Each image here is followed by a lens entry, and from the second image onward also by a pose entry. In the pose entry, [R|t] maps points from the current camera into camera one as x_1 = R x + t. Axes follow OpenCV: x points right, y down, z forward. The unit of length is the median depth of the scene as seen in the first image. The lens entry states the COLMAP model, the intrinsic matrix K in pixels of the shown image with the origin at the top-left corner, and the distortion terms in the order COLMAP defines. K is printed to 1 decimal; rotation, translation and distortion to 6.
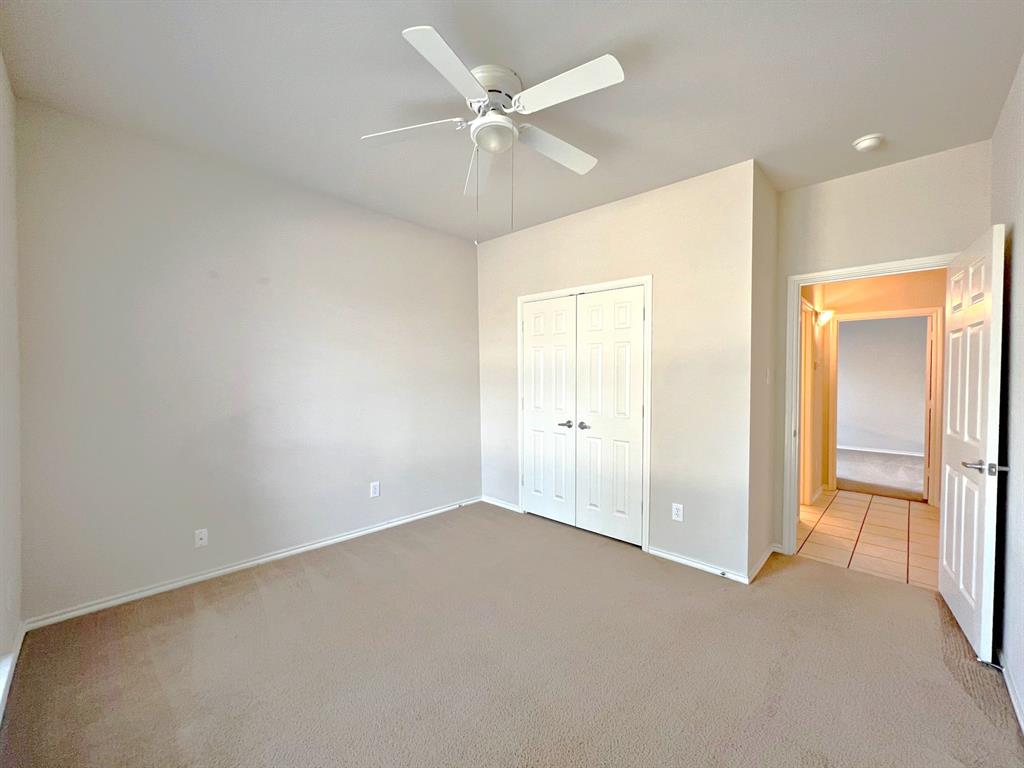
lens RADIAL K [[411.4, 0, 508.6], [0, 411.4, 381.6], [0, 0, 1]] dist [0.000551, 0.000016]
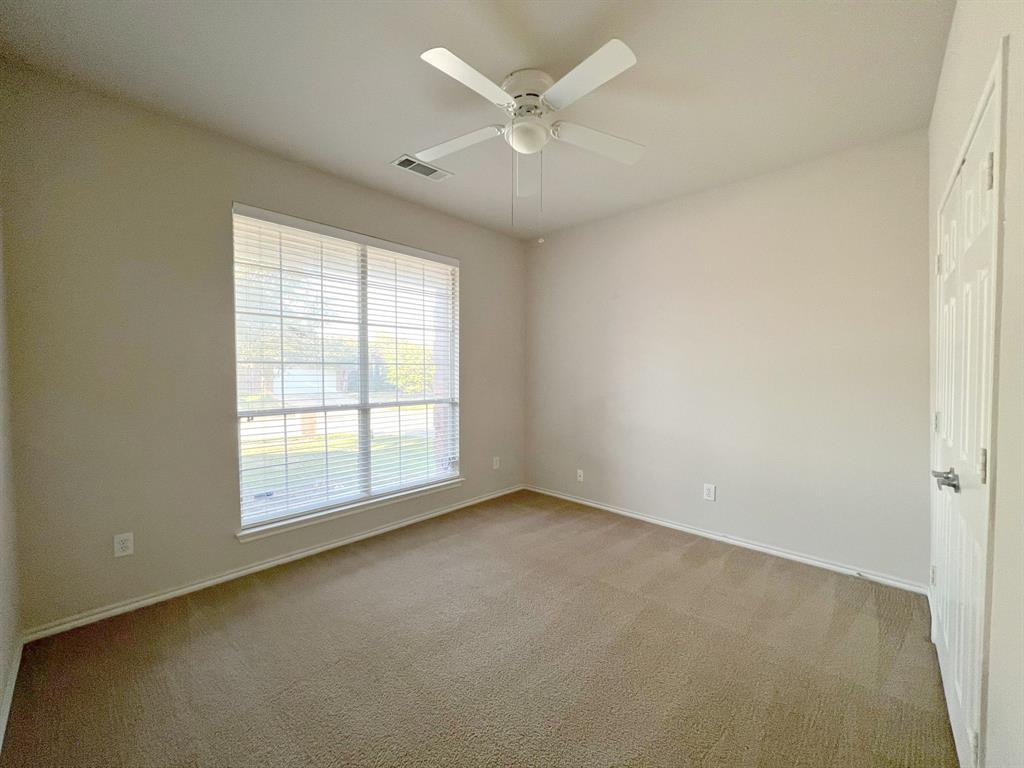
lens RADIAL K [[410.4, 0, 513.6], [0, 410.4, 377.9], [0, 0, 1]] dist [0.000507, 0.000183]
pose [[0.001572, 0.013293, -0.999910, 0.610359], [-0.002599, 0.999908, 0.013289, -0.003831], [0.999995, 0.002578, 0.001606, 0.583345]]
